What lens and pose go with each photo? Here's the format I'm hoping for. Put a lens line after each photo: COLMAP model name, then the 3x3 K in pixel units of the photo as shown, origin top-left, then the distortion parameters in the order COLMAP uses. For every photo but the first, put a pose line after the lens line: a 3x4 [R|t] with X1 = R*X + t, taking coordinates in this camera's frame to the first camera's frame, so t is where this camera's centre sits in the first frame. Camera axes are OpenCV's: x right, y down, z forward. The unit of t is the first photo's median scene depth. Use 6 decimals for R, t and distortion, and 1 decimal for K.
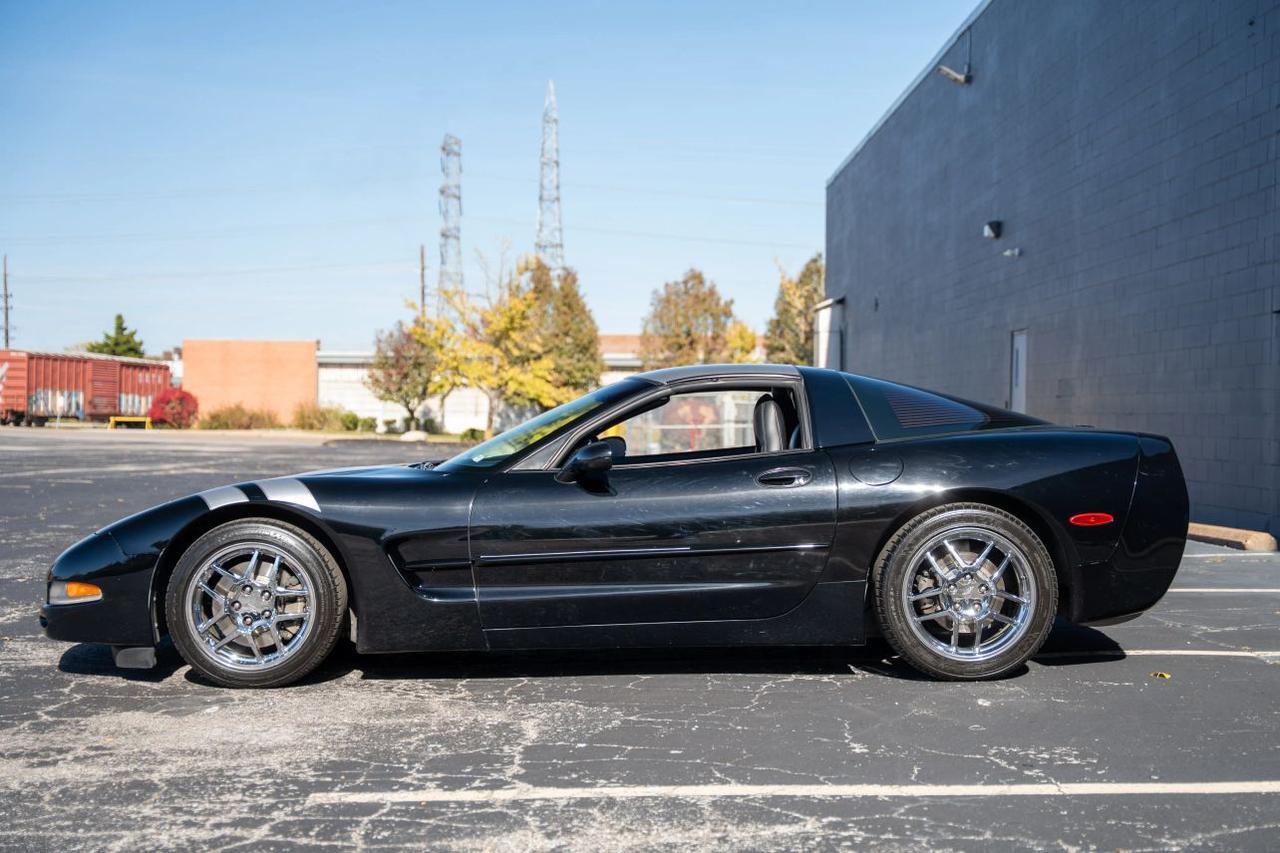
lens RADIAL K [[1821.0, 0, 643.5], [0, 1821.0, 421.5], [0, 0, 1]] dist [0.083422, 0.000000]
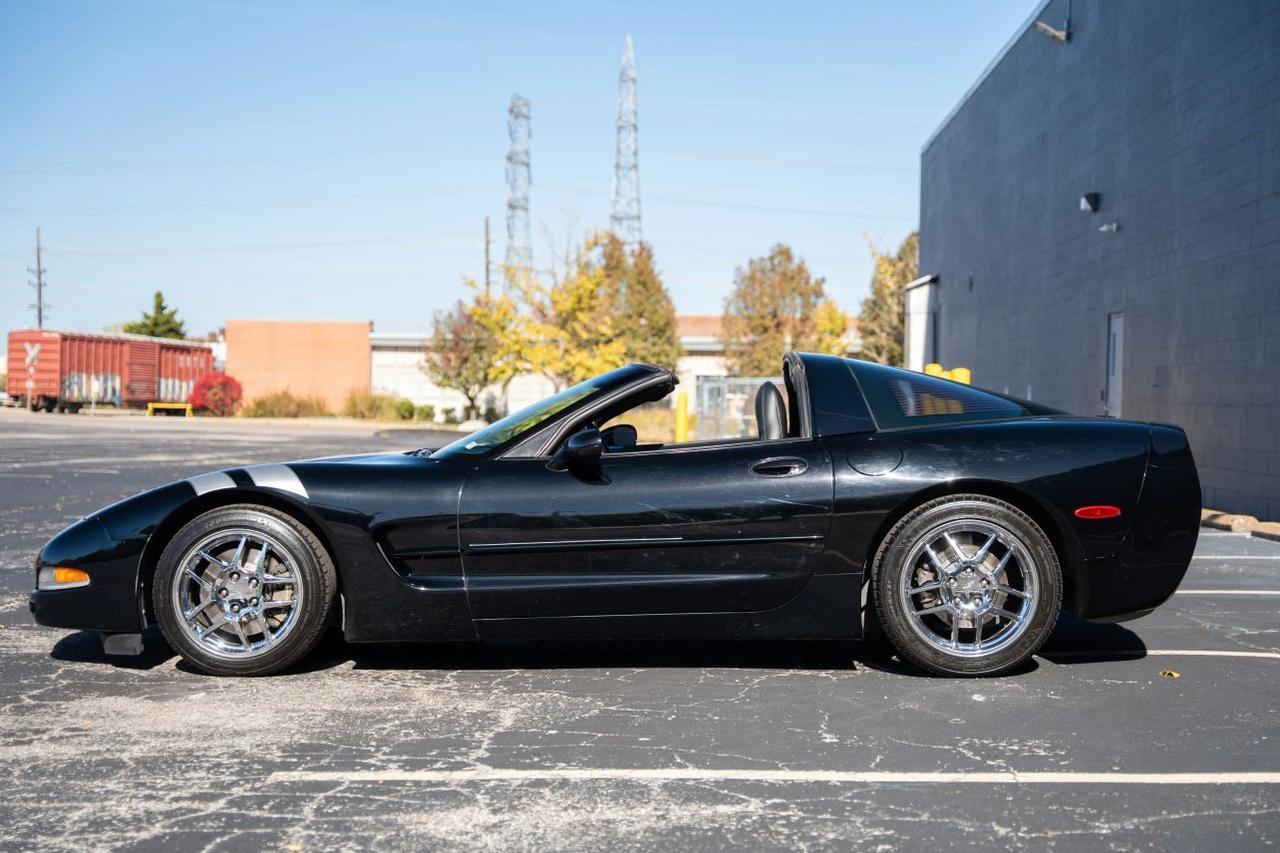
lens RADIAL K [[2026.8, 0, 643.3], [0, 2026.8, 430.4], [0, 0, 1]] dist [0.121955, 0.000000]
pose [[0.998754, 0.005851, -0.049550, 0.056563], [-0.005399, 0.999943, 0.009253, 0.001571], [0.049602, -0.008974, 0.998729, -0.085484]]
